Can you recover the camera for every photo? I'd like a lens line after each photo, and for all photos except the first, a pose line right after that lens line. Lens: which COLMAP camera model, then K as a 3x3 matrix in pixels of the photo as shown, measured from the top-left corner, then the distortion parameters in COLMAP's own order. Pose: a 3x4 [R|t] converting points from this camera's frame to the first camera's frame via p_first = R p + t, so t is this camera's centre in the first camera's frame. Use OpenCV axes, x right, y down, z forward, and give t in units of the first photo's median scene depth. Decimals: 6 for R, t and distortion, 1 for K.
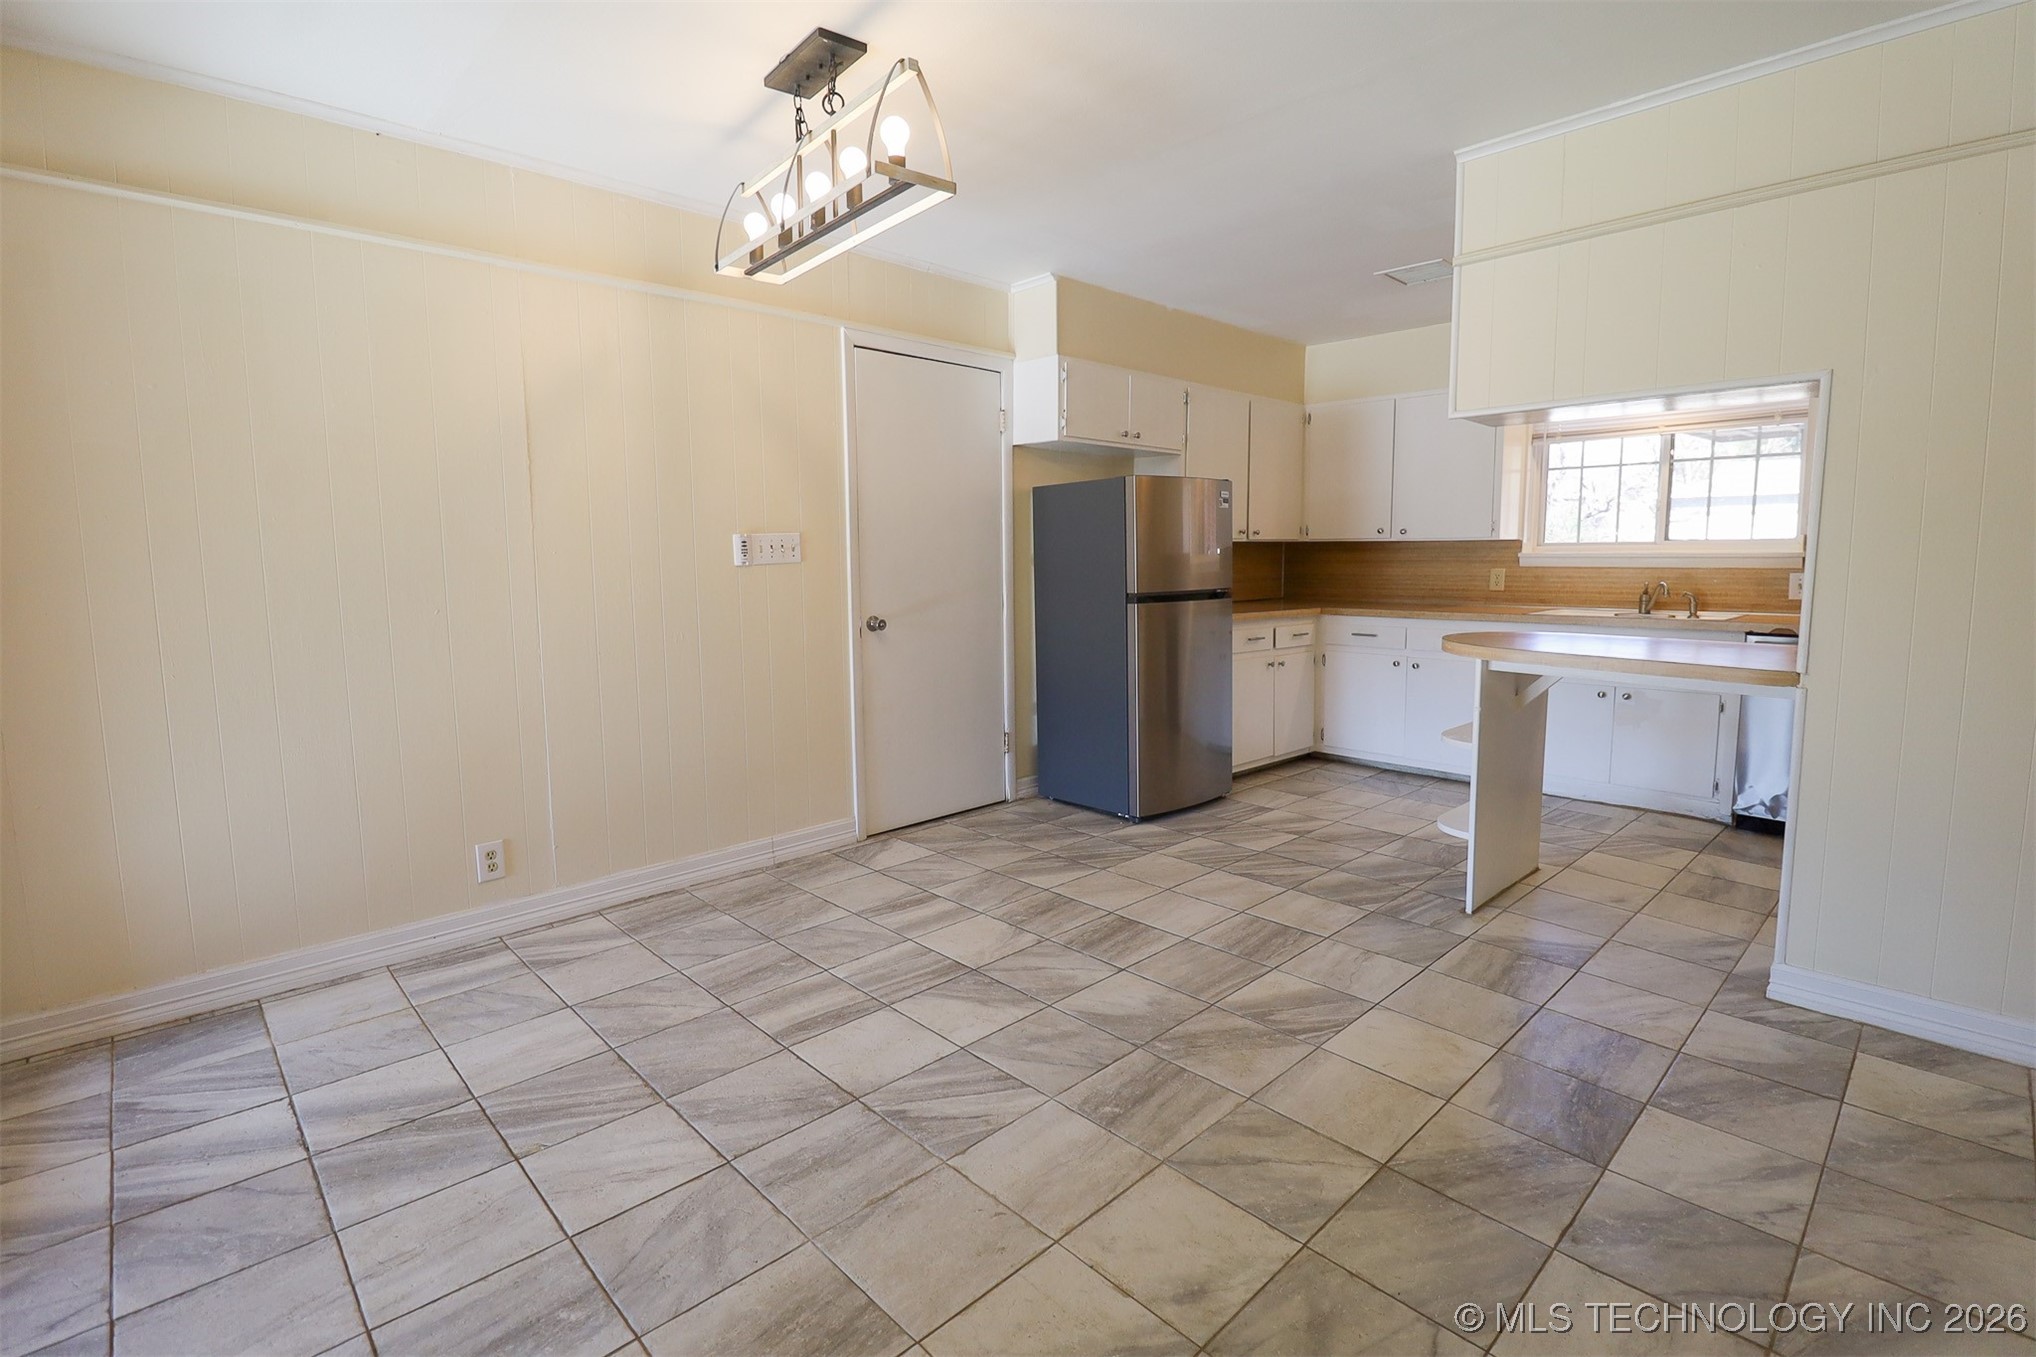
lens RADIAL K [[940.8, 0, 1012.0], [0, 940.8, 654.4], [0, 0, 1]] dist [0.000395, -0.013953]
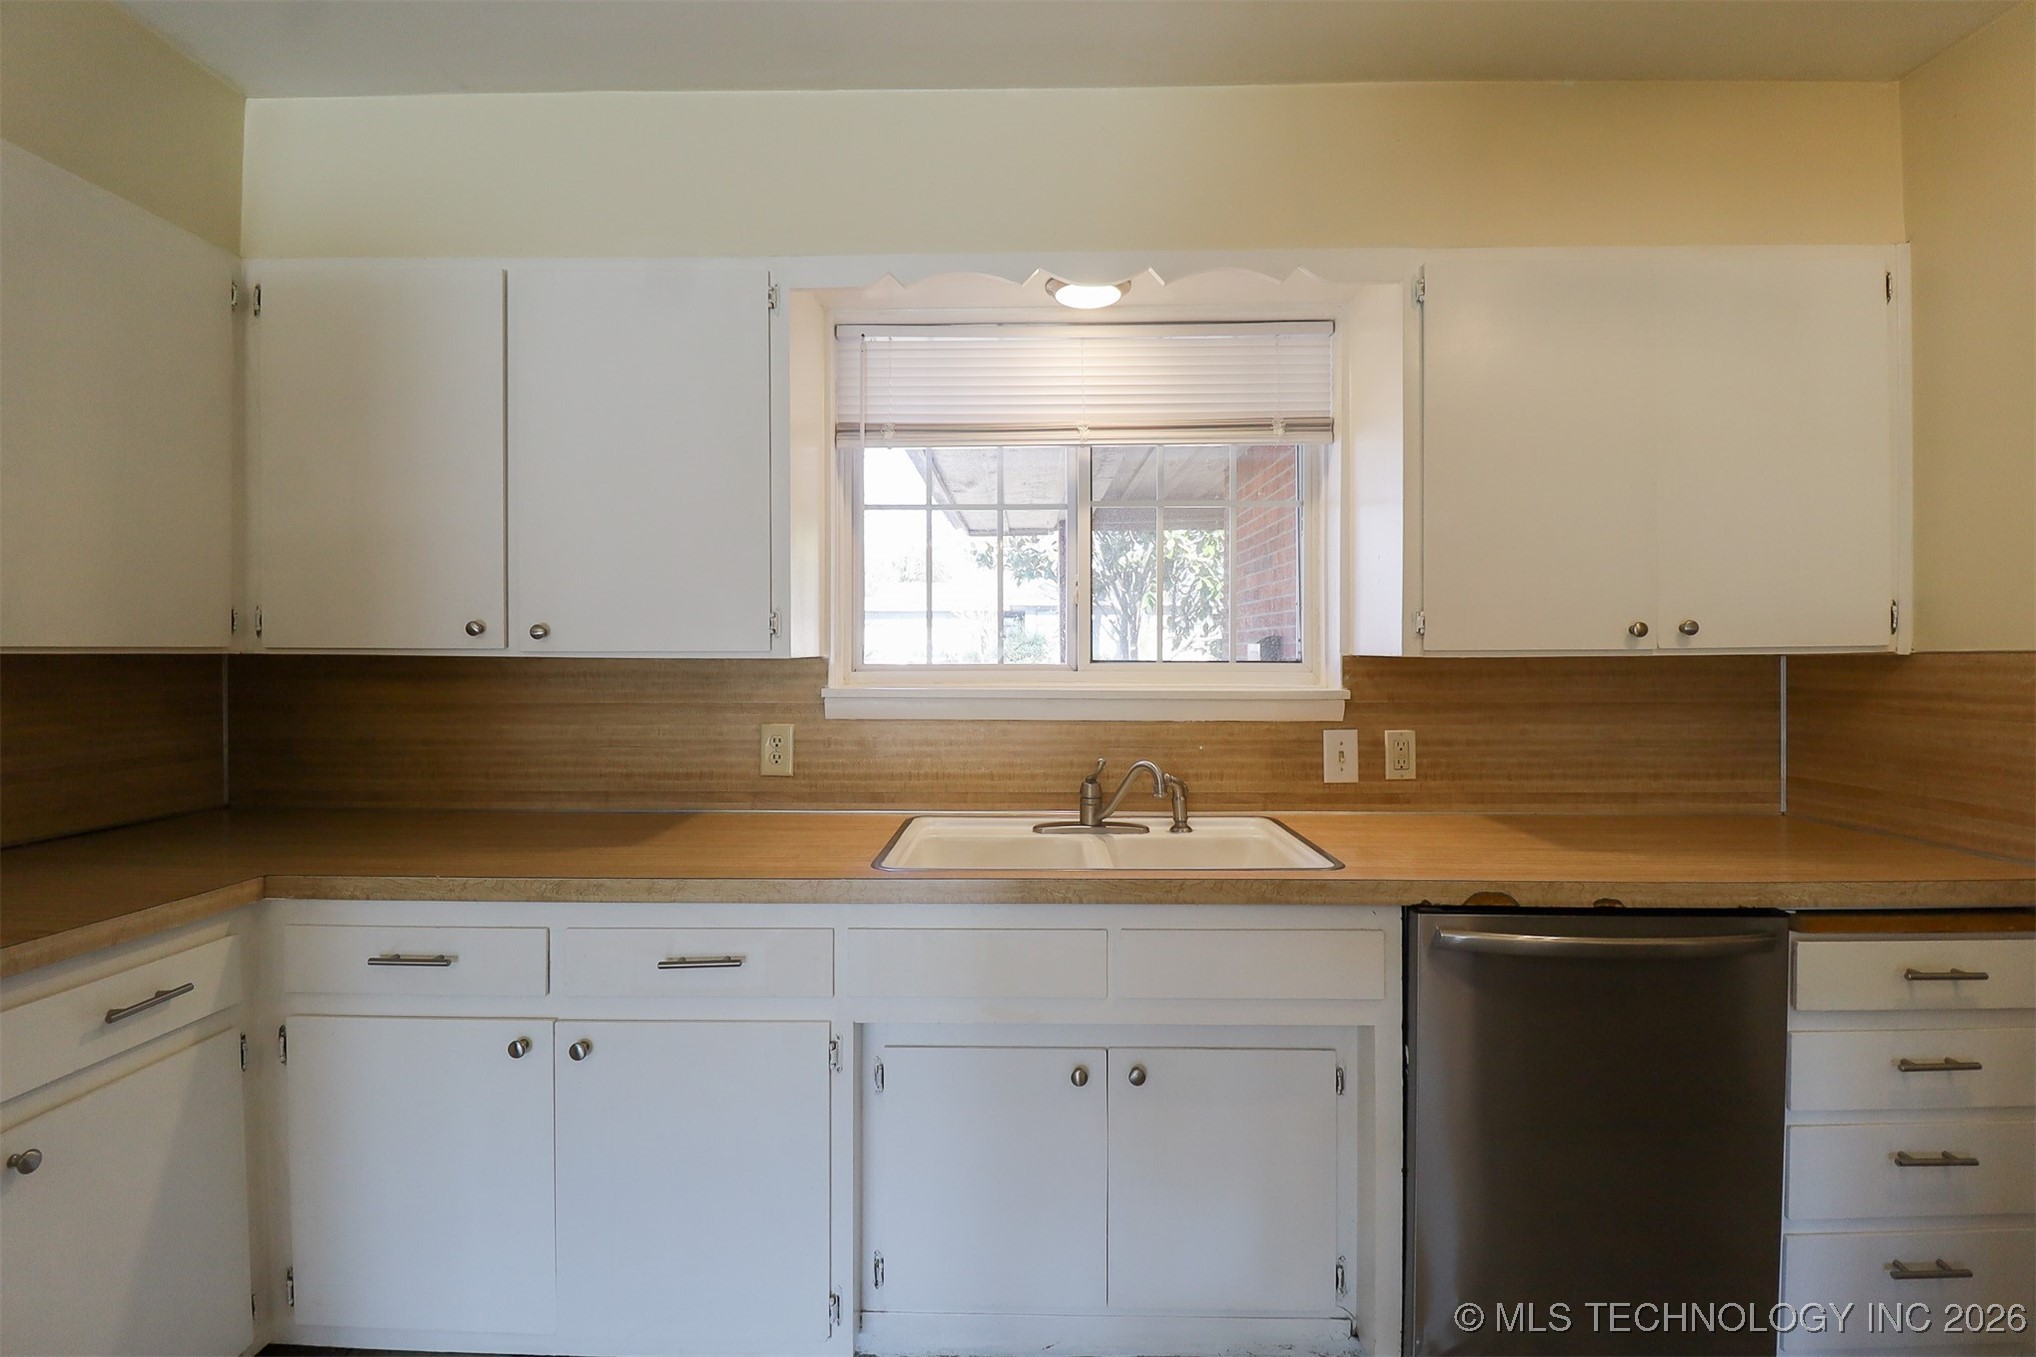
lens RADIAL K [[940.8, 0, 1012.0], [0, 940.8, 654.4], [0, 0, 1]] dist [0.000395, -0.013953]
pose [[0.702842, 0.009688, 0.711280, 0.299117], [0.068742, 0.994302, -0.081469, -0.083490], [-0.708017, 0.106155, 0.698171, 0.647122]]
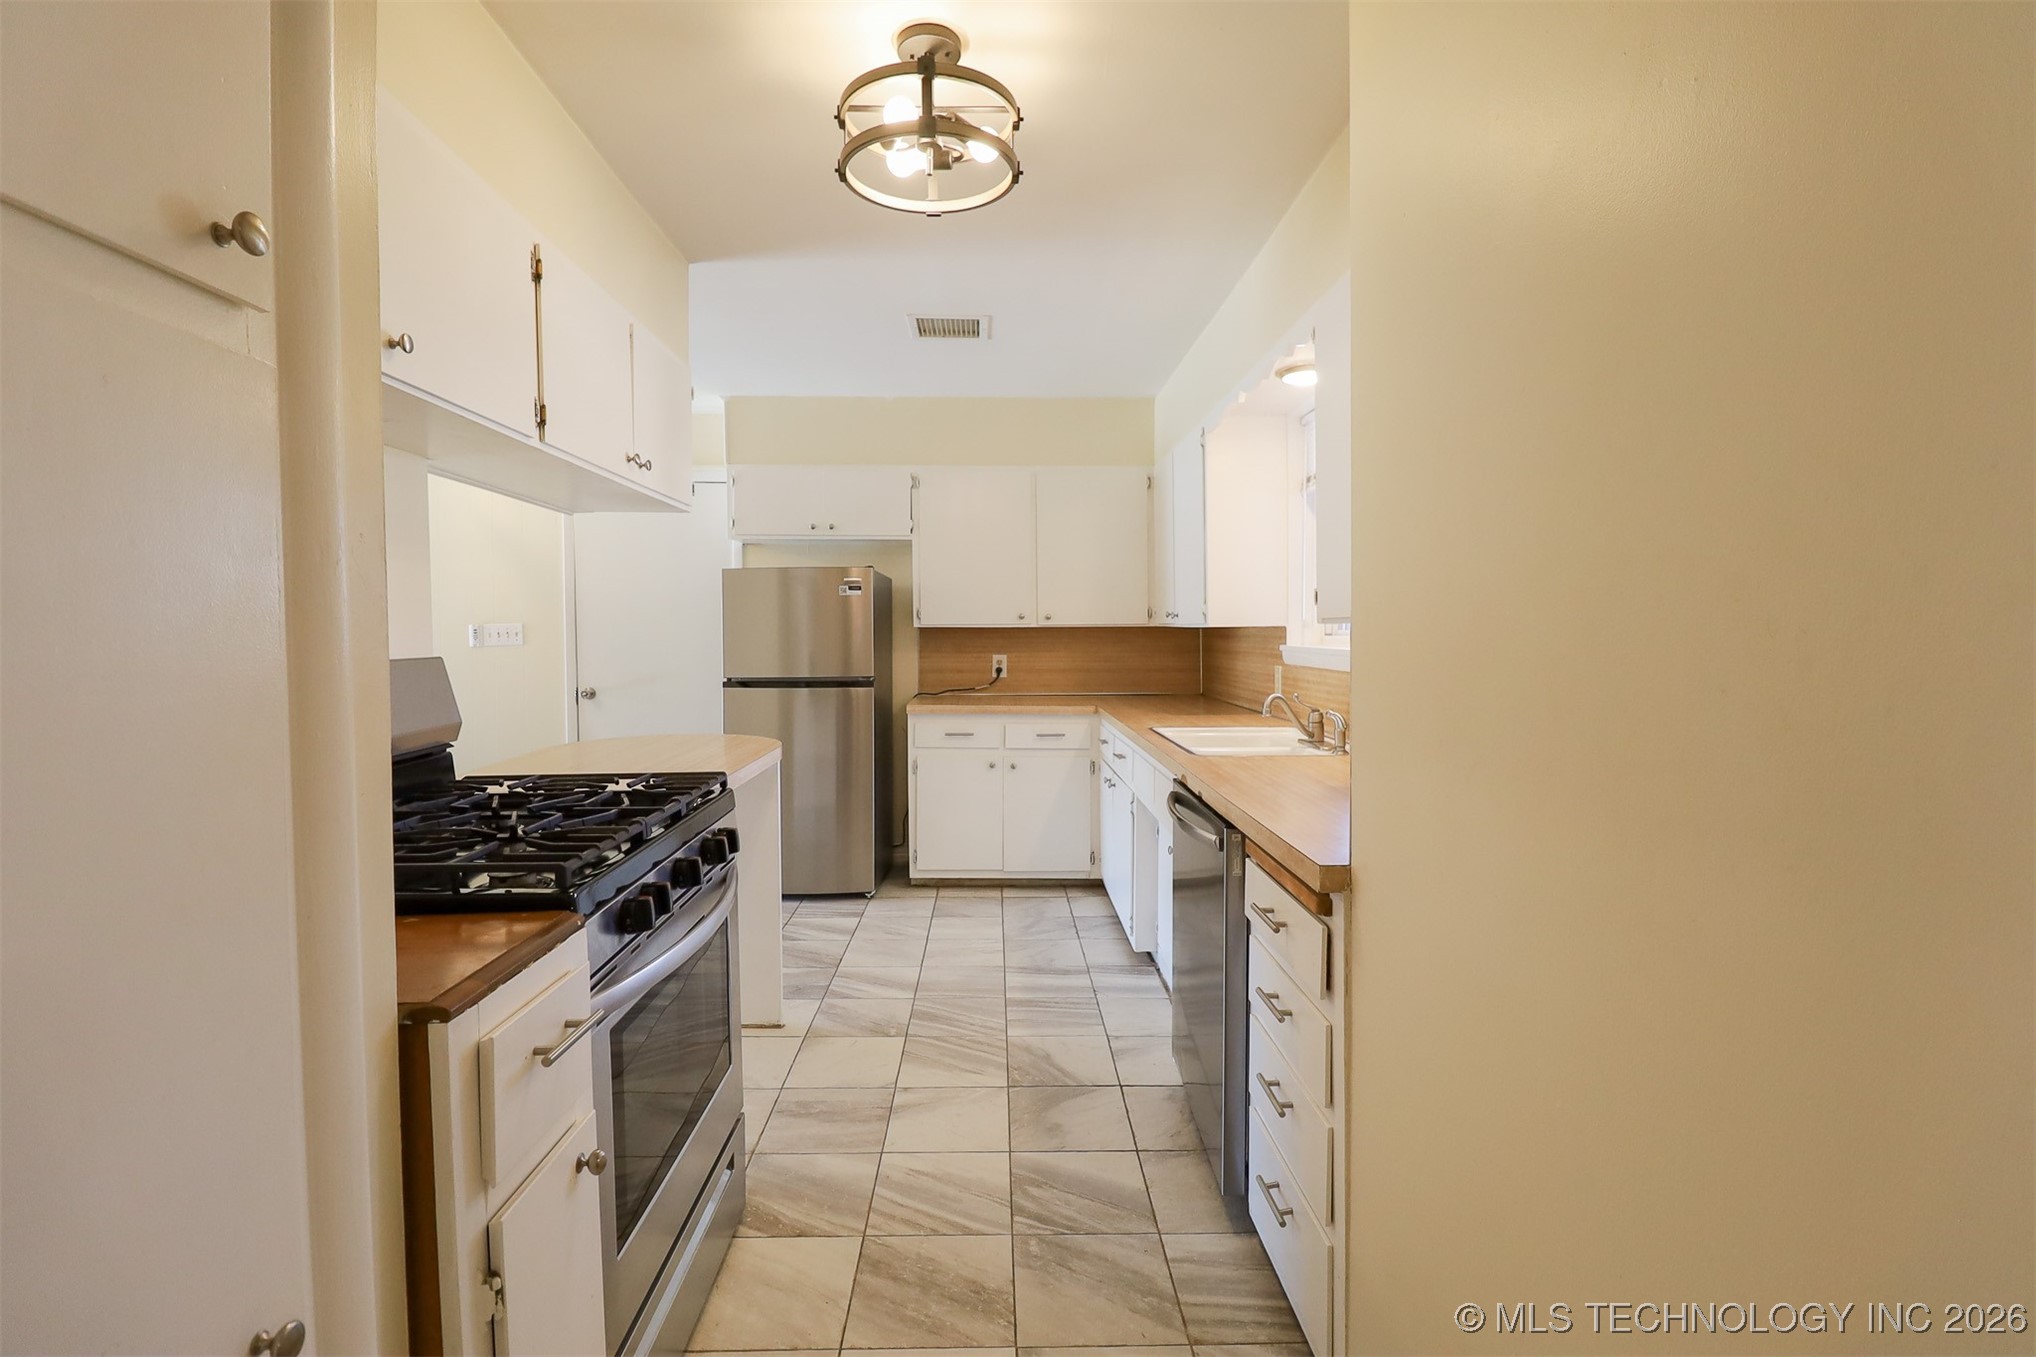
lens RADIAL K [[940.8, 0, 1012.0], [0, 940.8, 654.4], [0, 0, 1]] dist [0.000395, -0.013953]
pose [[0.738273, 0.024386, -0.674061, 0.880924], [-0.074839, 0.996137, -0.045930, -0.053899], [0.670337, 0.084355, 0.737247, 0.343728]]
